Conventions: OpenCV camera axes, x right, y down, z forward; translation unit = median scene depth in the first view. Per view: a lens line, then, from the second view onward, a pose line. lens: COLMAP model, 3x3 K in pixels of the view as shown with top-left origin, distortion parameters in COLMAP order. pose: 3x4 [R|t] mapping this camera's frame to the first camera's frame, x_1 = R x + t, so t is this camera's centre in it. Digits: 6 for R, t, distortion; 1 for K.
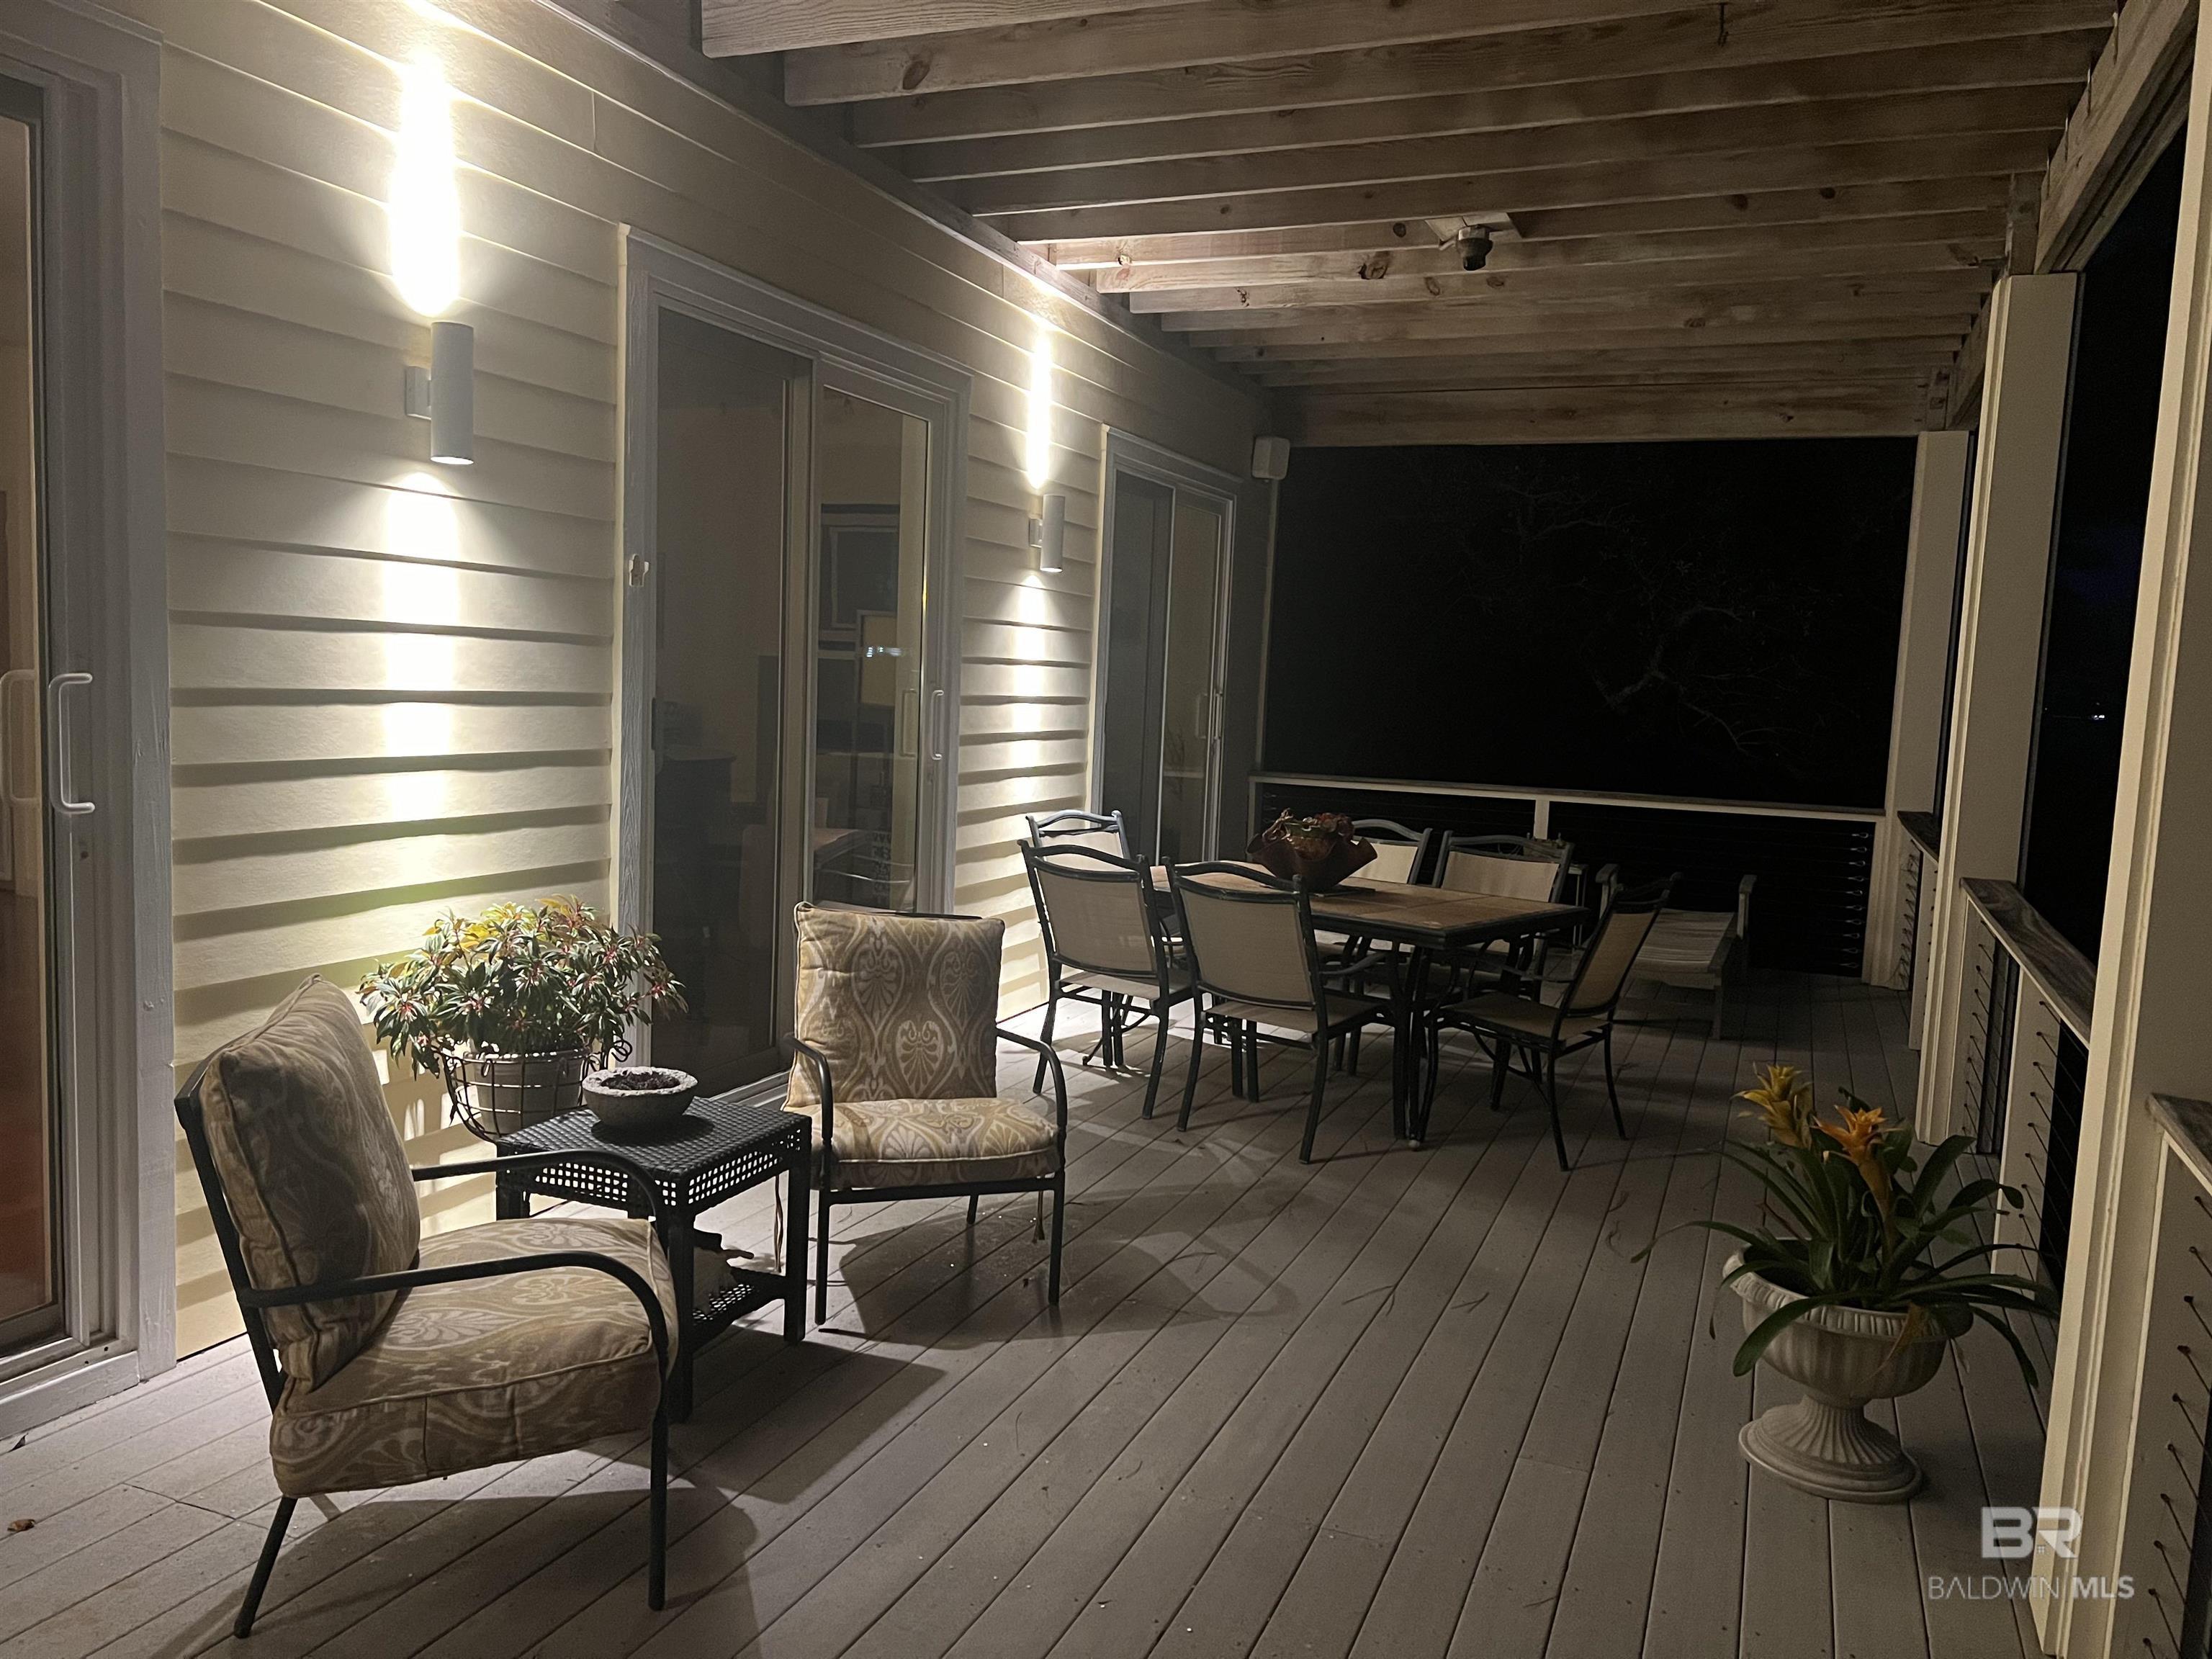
lens RADIAL K [[1642.7, 0, 1106.0], [0, 1642.7, 829.5], [0, 0, 1]] dist [0.080384, -0.105715]
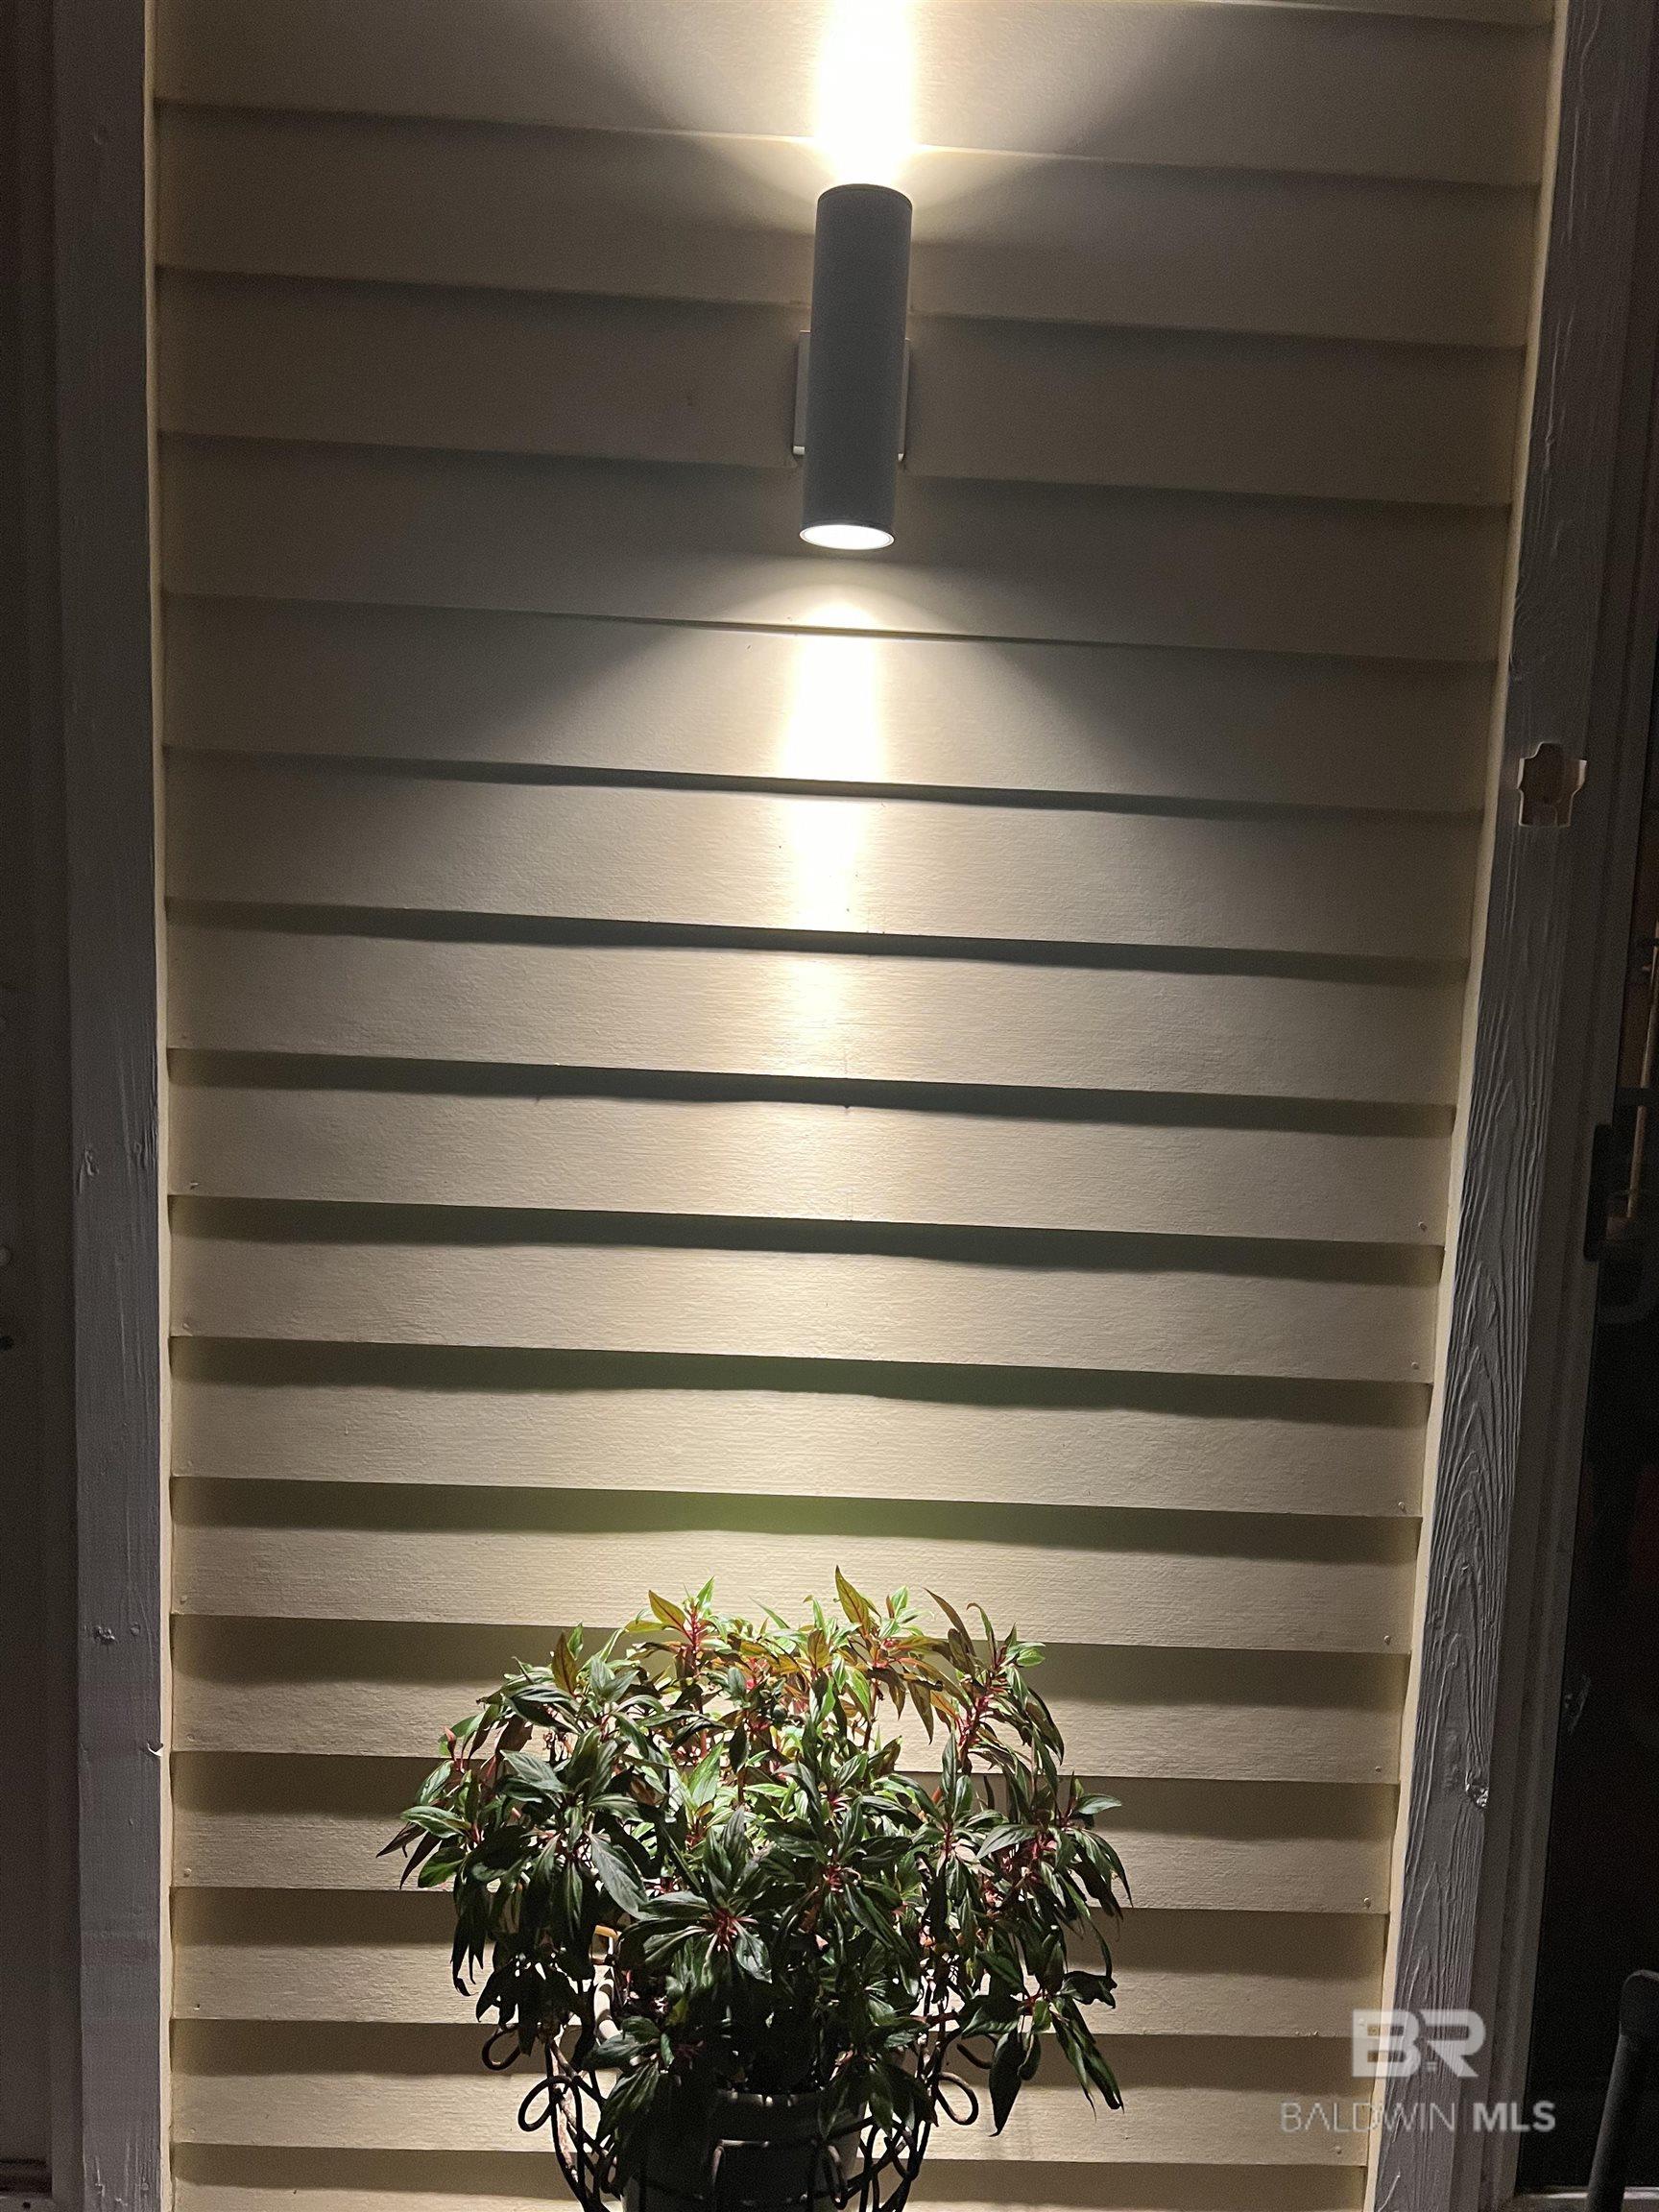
lens RADIAL K [[1642.7, 0, 829.5], [0, 1642.7, 1106.0], [0, 0, 1]] dist [0.080384, -0.105715]
pose [[0.408578, 0.083539, -0.908892, -0.004414], [-0.115445, 0.992535, 0.039331, -0.092365], [0.905393, 0.088857, 0.415172, 0.804108]]
